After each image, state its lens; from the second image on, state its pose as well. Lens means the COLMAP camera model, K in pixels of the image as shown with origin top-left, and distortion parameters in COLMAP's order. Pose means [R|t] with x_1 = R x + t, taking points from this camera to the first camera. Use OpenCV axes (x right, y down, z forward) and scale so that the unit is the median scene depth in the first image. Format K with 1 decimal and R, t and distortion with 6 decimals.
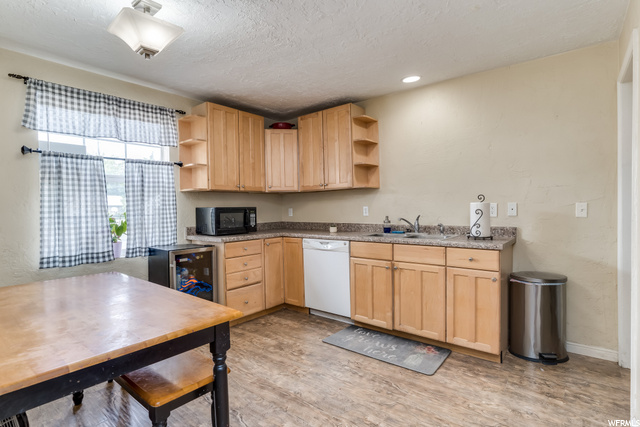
lens RADIAL K [[325.2, 0, 318.3], [0, 325.2, 214.6], [0, 0, 1]] dist [-0.003419, 0.000691]
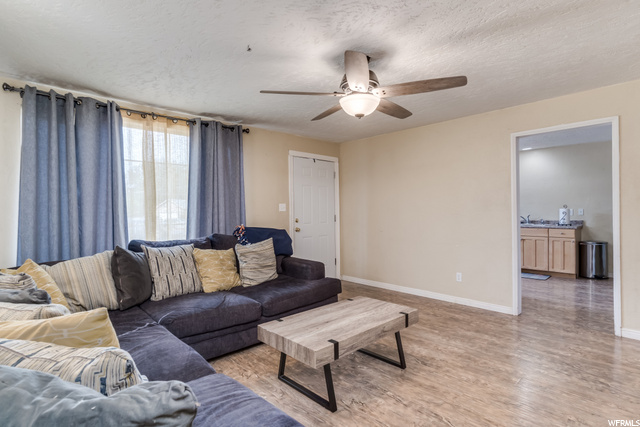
lens RADIAL K [[325.2, 0, 318.3], [0, 325.2, 214.6], [0, 0, 1]] dist [-0.003419, 0.000691]
pose [[0.991084, 0.002150, -0.133224, -0.683320], [-0.003524, 0.999943, -0.010076, 0.024074], [0.133194, 0.010456, 0.991035, -1.107691]]
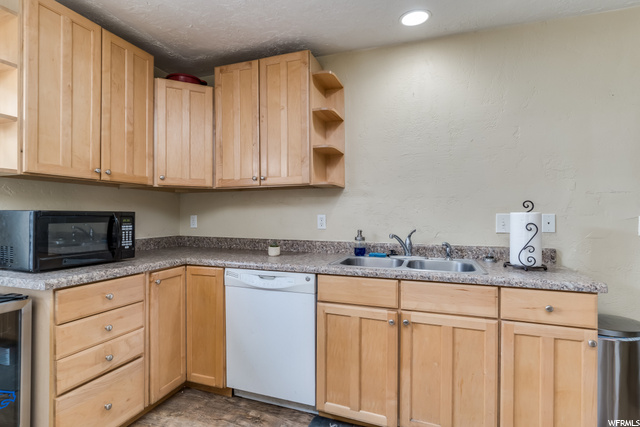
lens RADIAL K [[325.2, 0, 318.3], [0, 325.2, 214.6], [0, 0, 1]] dist [-0.003419, 0.000691]
pose [[0.943416, 0.020385, 0.330985, -0.089086], [-0.012320, 0.999574, -0.026446, -0.008844], [-0.331383, 0.020872, 0.943265, 0.424218]]
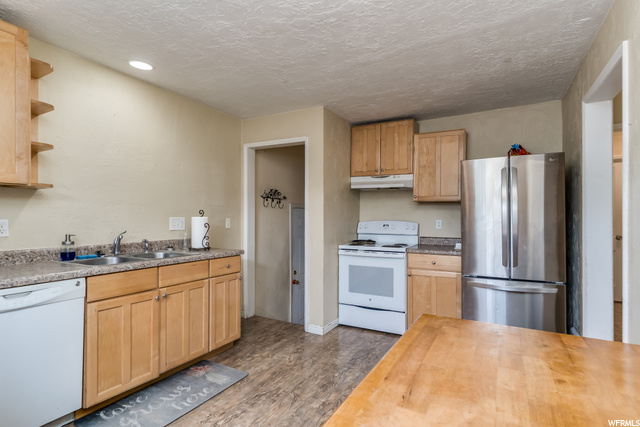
lens RADIAL K [[325.2, 0, 318.3], [0, 325.2, 214.6], [0, 0, 1]] dist [-0.003419, 0.000691]
pose [[-0.168448, 0.022180, 0.985461, -0.536646], [0.020909, 0.999602, -0.018924, -0.013109], [-0.985489, 0.017417, -0.168845, 0.639378]]
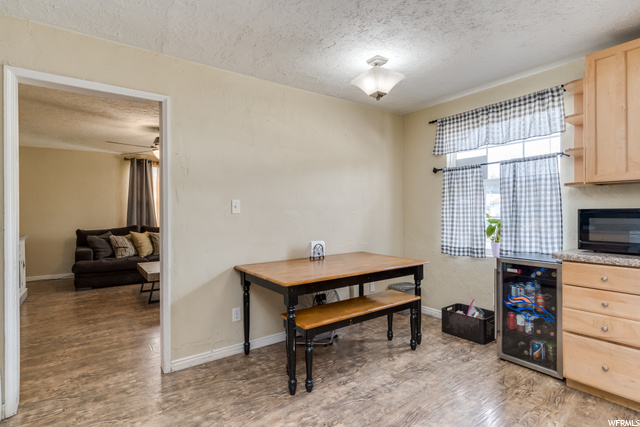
lens RADIAL K [[325.2, 0, 318.3], [0, 325.2, 214.6], [0, 0, 1]] dist [-0.003419, 0.000691]
pose [[-0.256500, 0.021810, -0.966298, 0.475228], [-0.008771, 0.999652, 0.024891, -0.022359], [0.966505, 0.014860, -0.256219, 0.627934]]
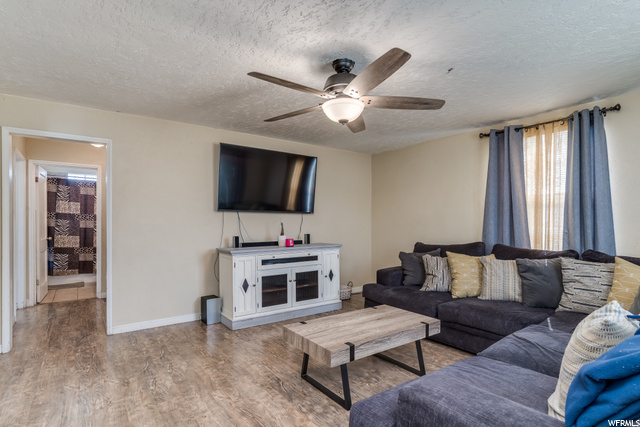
lens RADIAL K [[325.2, 0, 318.3], [0, 325.2, 214.6], [0, 0, 1]] dist [-0.003419, 0.000691]
pose [[-0.962964, 0.019520, 0.268921, -0.829118], [0.018355, 0.999808, -0.006847, -0.003374], [-0.269003, -0.001657, -0.963138, 0.363812]]
